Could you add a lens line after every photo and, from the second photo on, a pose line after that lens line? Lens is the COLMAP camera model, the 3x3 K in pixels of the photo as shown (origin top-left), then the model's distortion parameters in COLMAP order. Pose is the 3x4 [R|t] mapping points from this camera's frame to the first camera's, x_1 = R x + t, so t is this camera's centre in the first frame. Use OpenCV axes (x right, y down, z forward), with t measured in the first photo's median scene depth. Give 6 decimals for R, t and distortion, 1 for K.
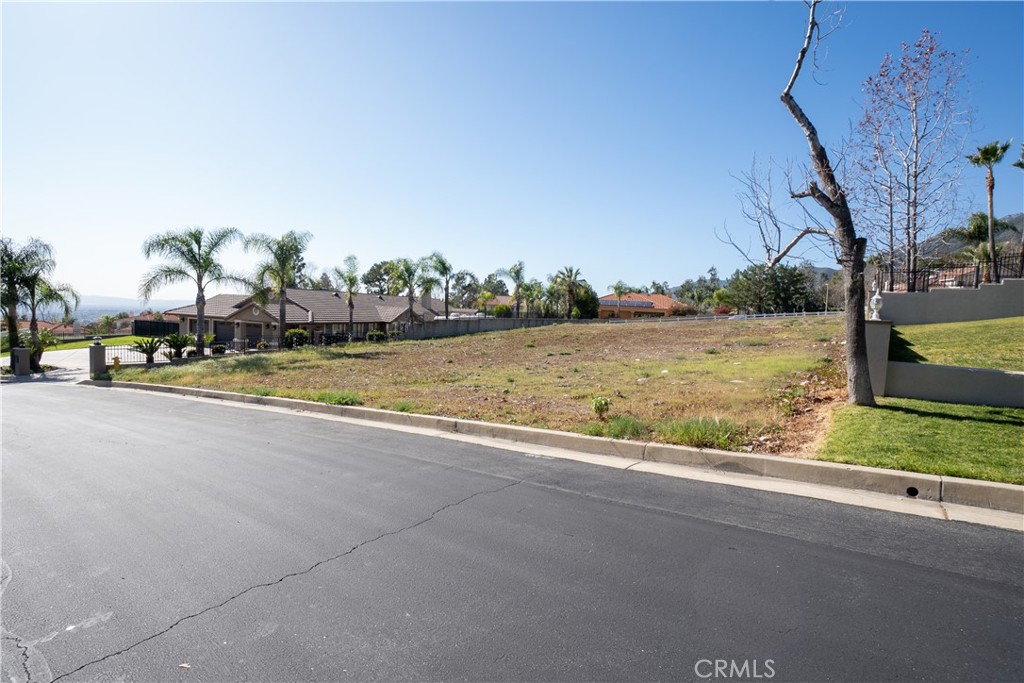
lens RADIAL K [[471.9, 0, 512.0], [0, 471.9, 341.5], [0, 0, 1]] dist [-0.039630, 0.000024]
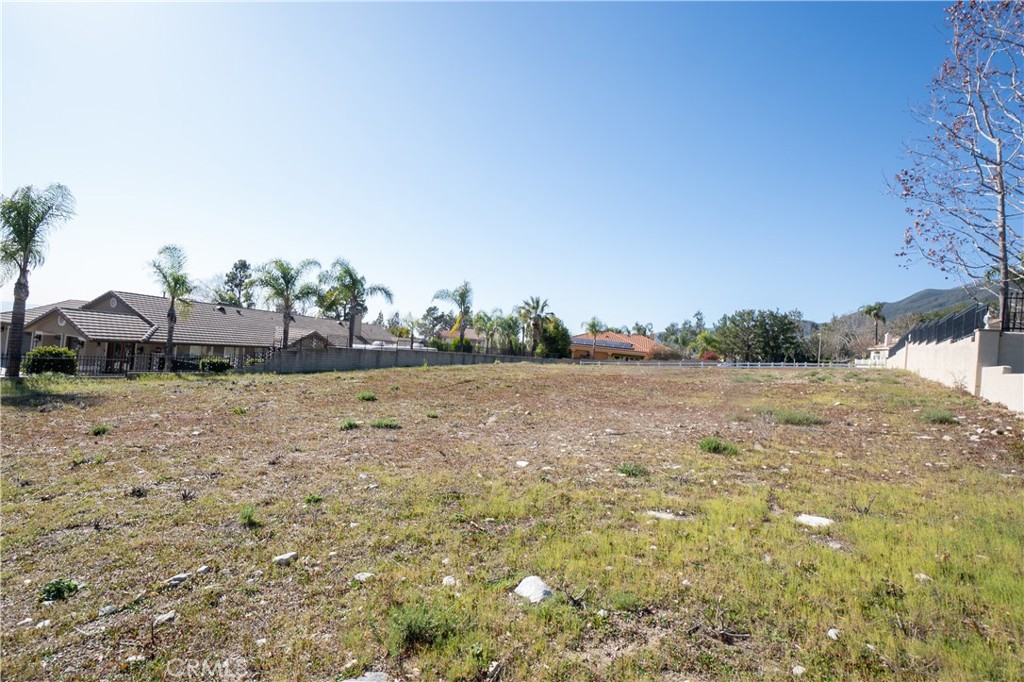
lens RADIAL K [[471.9, 0, 512.0], [0, 471.9, 341.0], [0, 0, 1]] dist [-0.039630, 0.000024]
pose [[0.998233, 0.052483, 0.027875, 0.050704], [-0.050099, 0.995514, -0.080259, -0.005778], [-0.031962, 0.078720, 0.996384, 0.128502]]
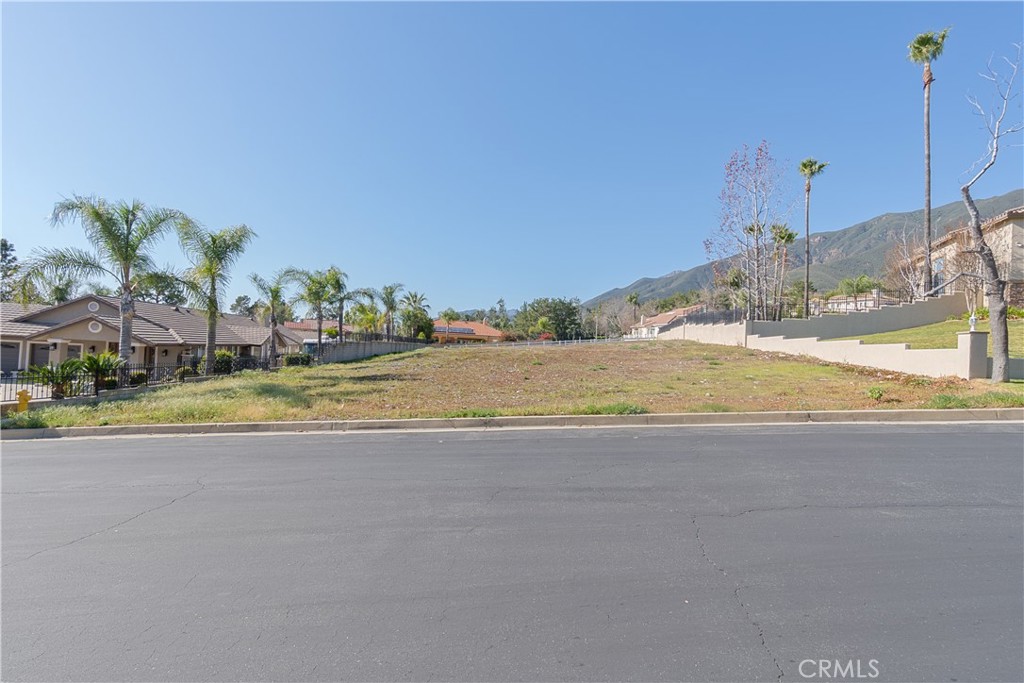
lens RADIAL K [[467.4, 0, 512.0], [0, 467.4, 341.5], [0, 0, 1]] dist [-0.002784, 0.000063]
pose [[0.882133, 0.005933, 0.470963, -0.140511], [0.022033, 0.998306, -0.053846, 0.003961], [-0.470485, 0.057876, 0.880508, 0.032446]]
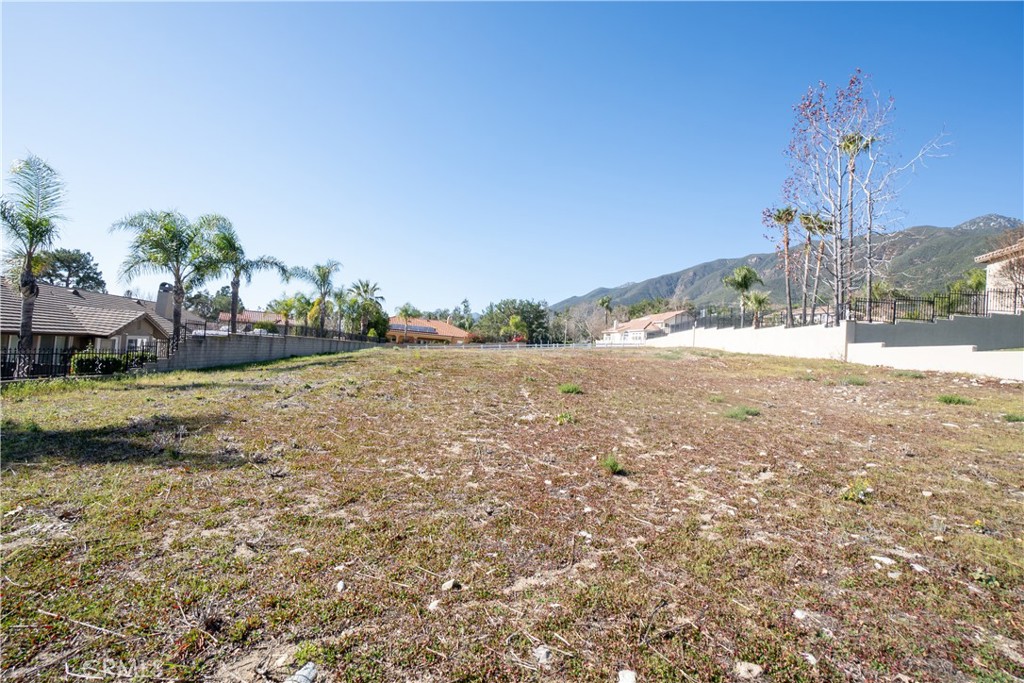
lens RADIAL K [[451.3, 0, 512.0], [0, 451.3, 341.5], [0, 0, 1]] dist [-0.045974, -0.000258]
pose [[0.838157, 0.035409, 0.544278, -0.076809], [-0.003448, 0.998215, -0.059631, -0.003458], [-0.545418, 0.048104, 0.836783, 0.177676]]
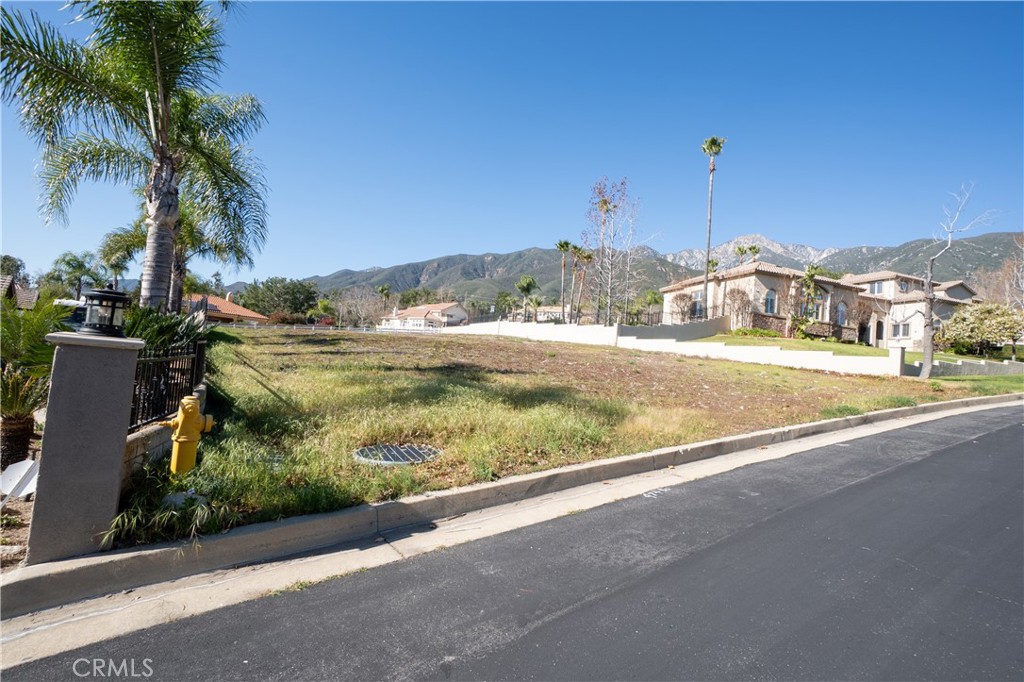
lens RADIAL K [[451.3, 0, 512.0], [0, 451.3, 341.0], [0, 0, 1]] dist [-0.045974, -0.000258]
pose [[0.423963, 0.035491, 0.904984, -0.233743], [-0.012580, 0.999366, -0.033300, 0.003239], [-0.905592, 0.002733, 0.424141, 0.185917]]
